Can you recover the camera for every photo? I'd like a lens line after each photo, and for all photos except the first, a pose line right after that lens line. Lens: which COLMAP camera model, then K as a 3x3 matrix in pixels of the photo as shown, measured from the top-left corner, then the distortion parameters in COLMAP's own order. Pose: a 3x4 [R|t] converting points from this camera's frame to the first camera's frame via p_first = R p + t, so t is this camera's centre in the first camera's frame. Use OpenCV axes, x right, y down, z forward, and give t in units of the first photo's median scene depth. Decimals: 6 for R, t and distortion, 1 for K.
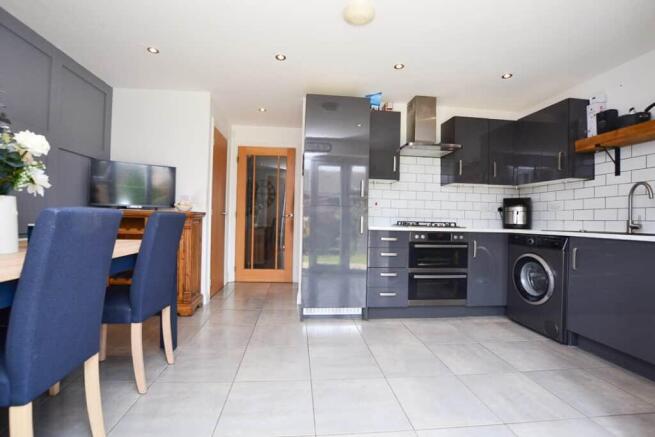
lens RADIAL K [[295.0, 0, 324.2], [0, 295.0, 217.5], [0, 0, 1]] dist [-0.034733, 0.002459]
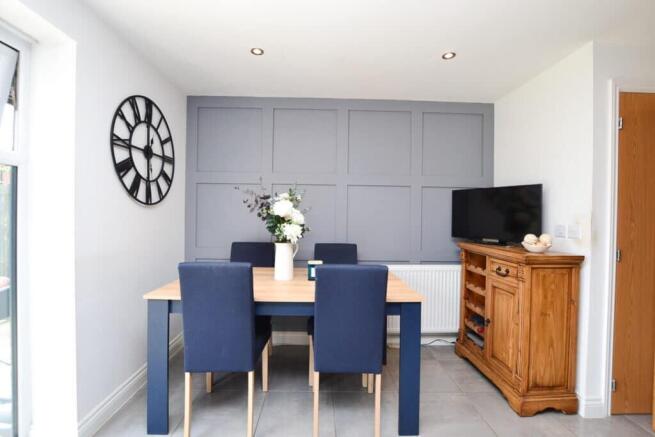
lens RADIAL K [[295.0, 0, 326.3], [0, 295.0, 216.8], [0, 0, 1]] dist [-0.034733, 0.002459]
pose [[-0.078764, -0.020459, -0.996683, 0.214721], [-0.001579, 0.999791, -0.020398, -0.089194], [0.996892, -0.000033, -0.078780, 0.620674]]
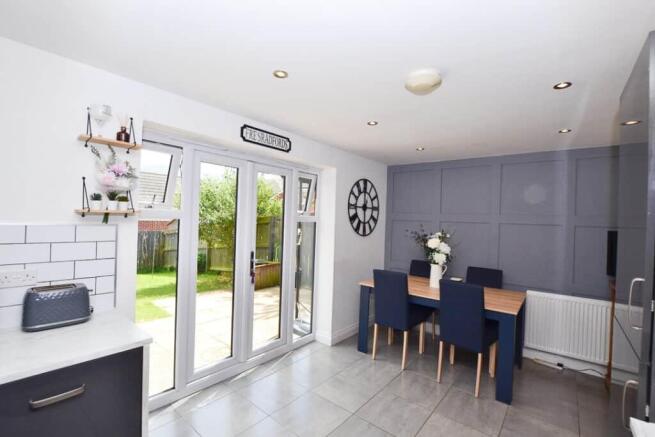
lens RADIAL K [[295.0, 0, 327.8], [0, 295.0, 218.8], [0, 0, 1]] dist [-0.034733, 0.002459]
pose [[-0.702436, -0.050187, -0.709975, 0.619916], [-0.044277, 0.998660, -0.026787, -0.167405], [0.710368, 0.012619, -0.703717, 0.963089]]
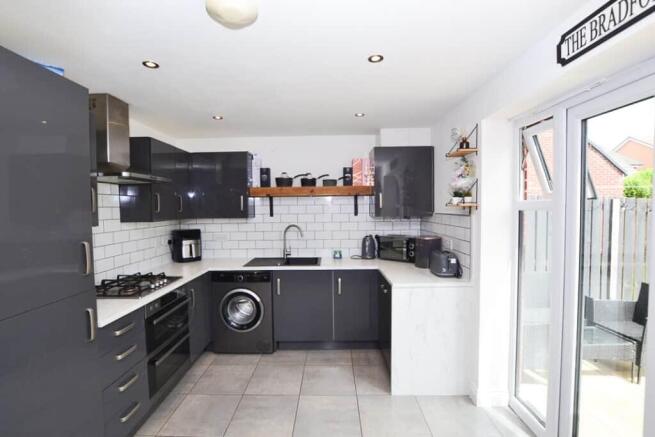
lens RADIAL K [[295.0, 0, 324.3], [0, 295.0, 217.6], [0, 0, 1]] dist [-0.034733, 0.002459]
pose [[0.110225, -0.059438, 0.992128, -0.330834], [0.008179, 0.998231, 0.058895, -0.195609], [-0.993873, 0.001623, 0.110517, 0.505183]]
